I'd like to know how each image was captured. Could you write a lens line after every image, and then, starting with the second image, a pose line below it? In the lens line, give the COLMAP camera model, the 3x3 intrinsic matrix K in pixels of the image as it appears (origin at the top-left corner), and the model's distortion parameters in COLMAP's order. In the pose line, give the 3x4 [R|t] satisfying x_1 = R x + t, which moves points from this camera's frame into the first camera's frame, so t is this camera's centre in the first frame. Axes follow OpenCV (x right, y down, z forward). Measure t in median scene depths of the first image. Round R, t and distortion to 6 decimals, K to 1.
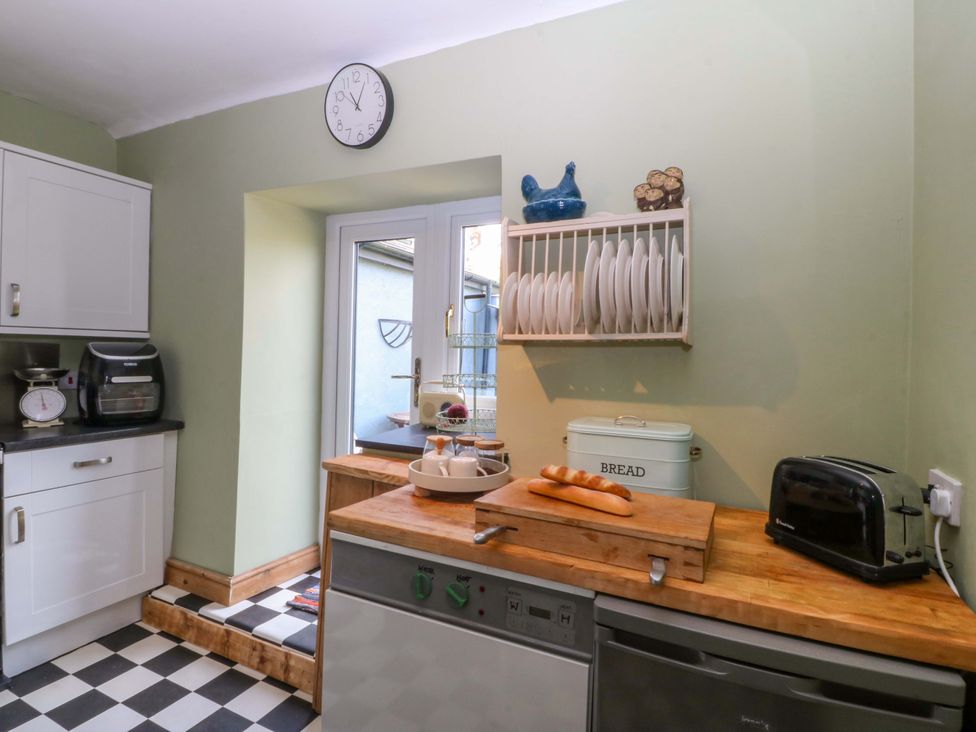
lens RADIAL K [[510.7, 0, 489.1], [0, 510.7, 354.5], [0, 0, 1]] dist [-0.000477, -0.011830]
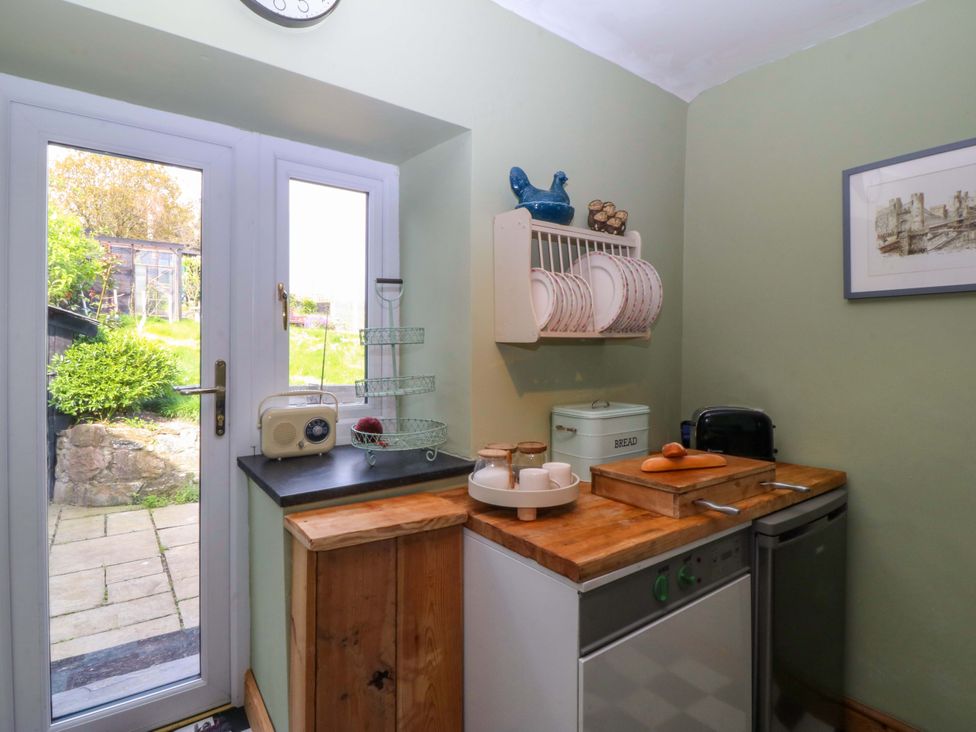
lens RADIAL K [[510.7, 0, 489.1], [0, 510.7, 354.5], [0, 0, 1]] dist [-0.000477, -0.011830]
pose [[0.475961, -0.032814, 0.878854, -0.652523], [0.012271, 0.999454, 0.030671, -0.020219], [-0.879381, -0.003814, 0.476104, 0.466600]]
